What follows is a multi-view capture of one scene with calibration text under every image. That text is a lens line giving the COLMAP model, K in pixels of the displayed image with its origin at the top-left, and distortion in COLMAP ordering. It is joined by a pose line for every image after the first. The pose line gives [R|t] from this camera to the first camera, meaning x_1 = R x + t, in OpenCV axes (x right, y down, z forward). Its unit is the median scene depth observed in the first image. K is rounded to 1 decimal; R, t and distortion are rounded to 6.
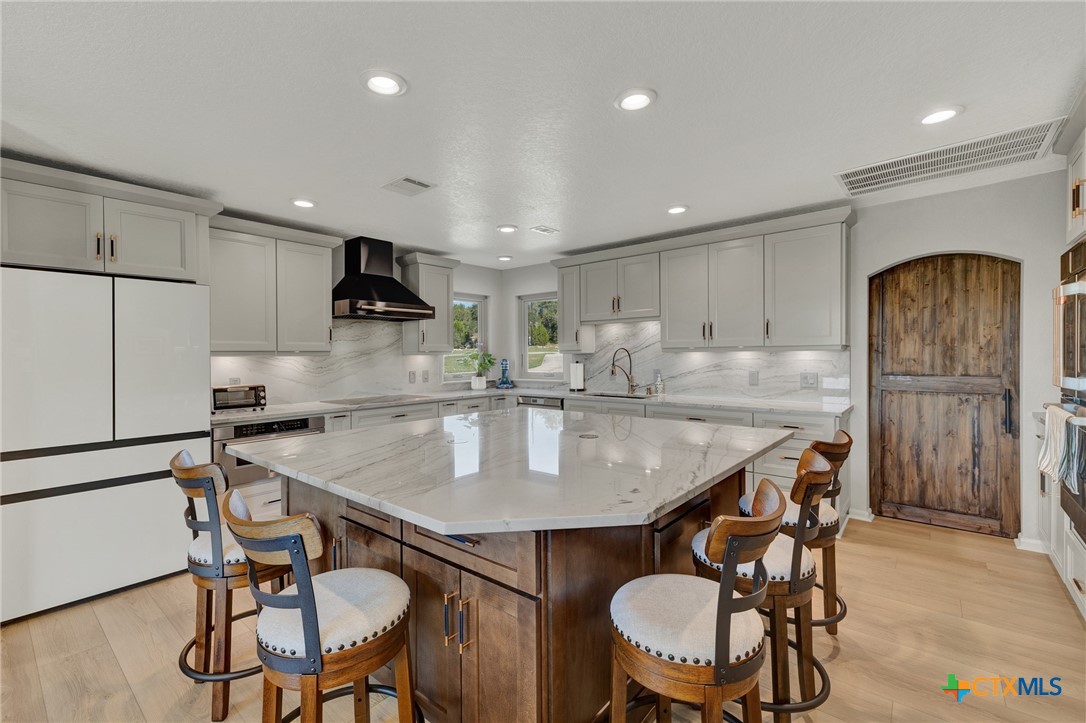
lens RADIAL K [[476.7, 0, 531.0], [0, 476.7, 355.7], [0, 0, 1]] dist [-0.001546, -0.000065]
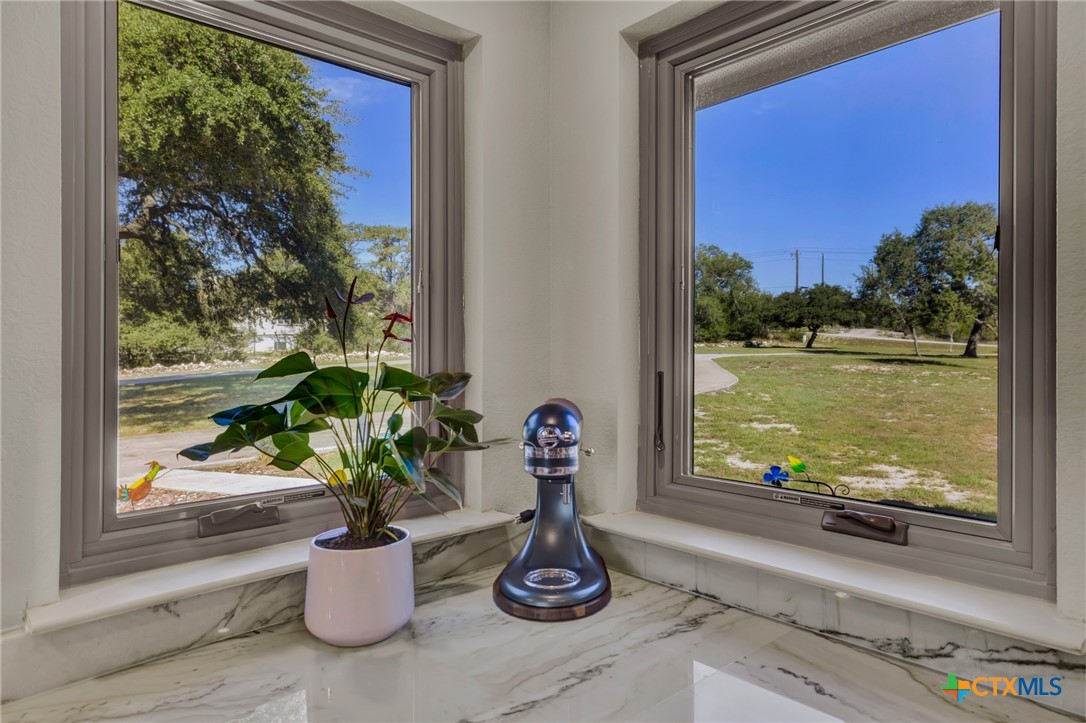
lens RADIAL K [[661.9, 0, 543.0], [0, 661.9, 361.5], [0, 0, 1]] dist [-0.002244, -0.001122]
pose [[0.992093, 0.010268, -0.125084, -0.039955], [-0.009358, 0.999925, 0.007863, -0.011635], [0.125155, -0.006630, 0.992115, 0.995082]]
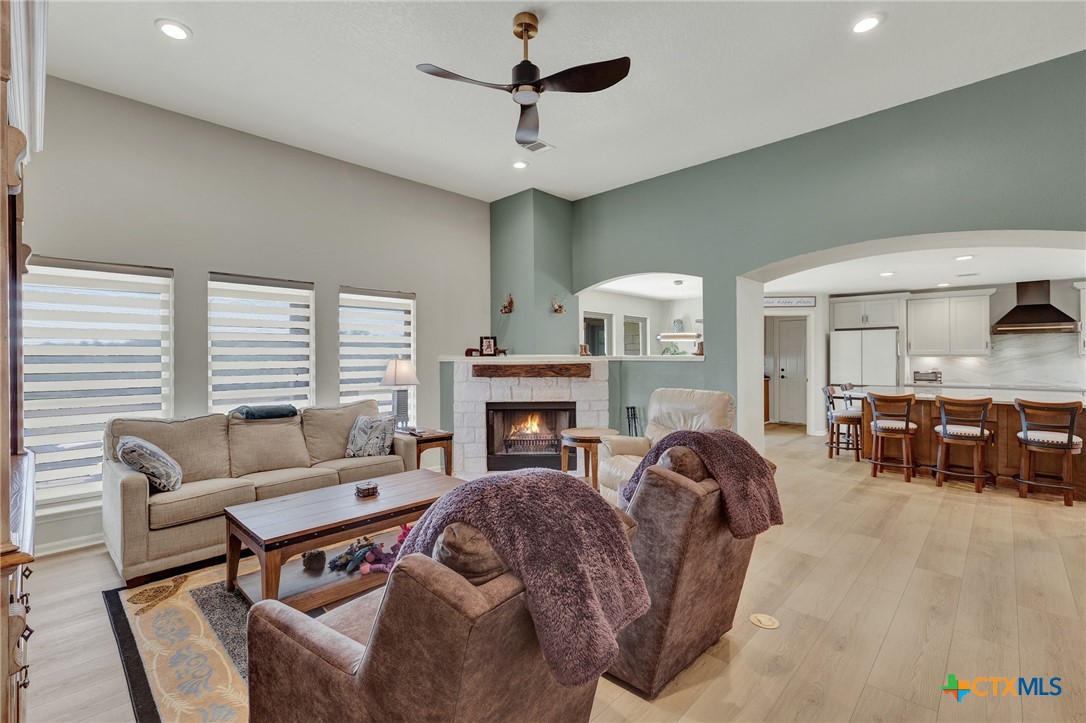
lens RADIAL K [[476.7, 0, 531.0], [0, 476.7, 355.7], [0, 0, 1]] dist [-0.001546, -0.000065]
pose [[-0.064223, 0.005942, -0.997918, 1.278520], [0.001292, 0.999982, 0.005871, -0.015896], [0.997935, -0.000912, -0.064230, -0.499943]]
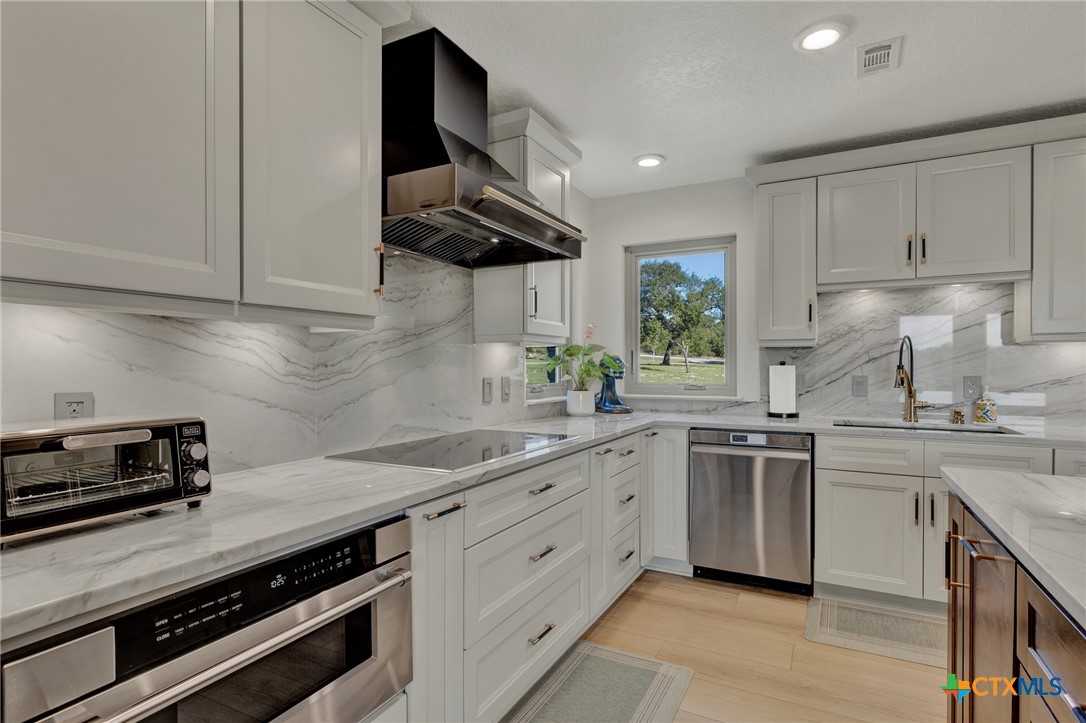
lens RADIAL K [[549.0, 0, 539.2], [0, 549.0, 366.2], [0, 0, 1]] dist [0.002379, 0.000116]
pose [[0.973765, 0.009687, 0.227351, -0.357001], [-0.009051, 0.999952, -0.003837, 0.024936], [-0.227377, 0.001679, 0.973805, 0.519662]]
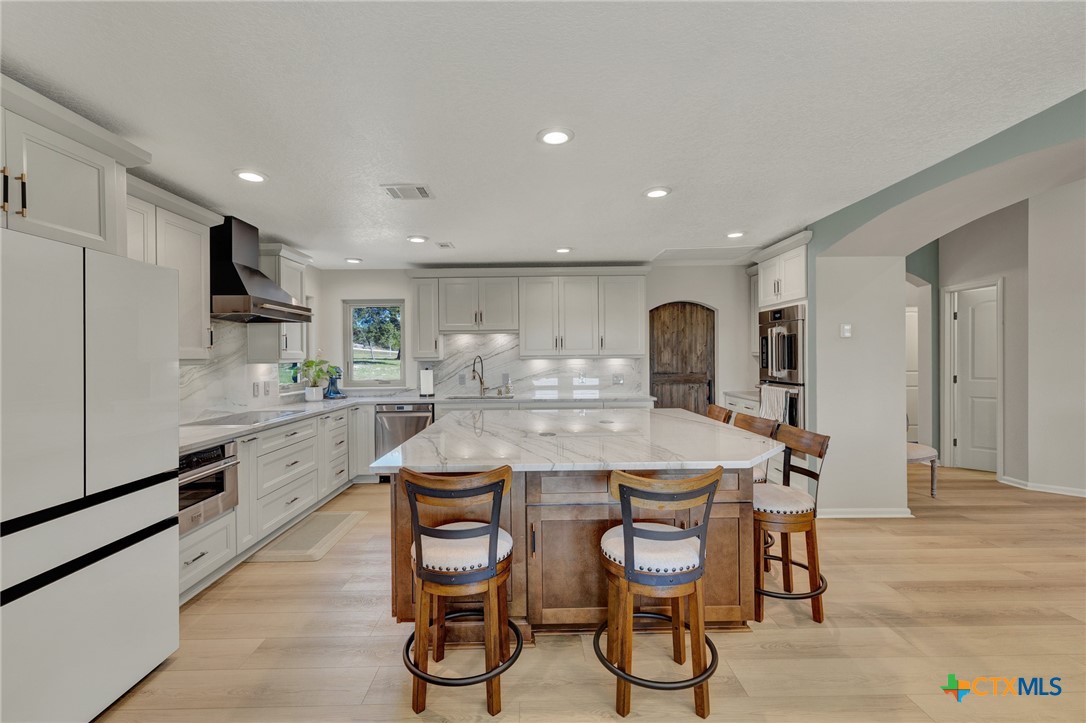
lens RADIAL K [[476.7, 0, 531.0], [0, 476.7, 355.7], [0, 0, 1]] dist [-0.001546, -0.000065]
pose [[0.754753, 0.003058, 0.656002, -0.481234], [0.005490, 0.999925, -0.010978, -0.003247], [-0.655986, 0.011887, 0.754680, 0.057382]]
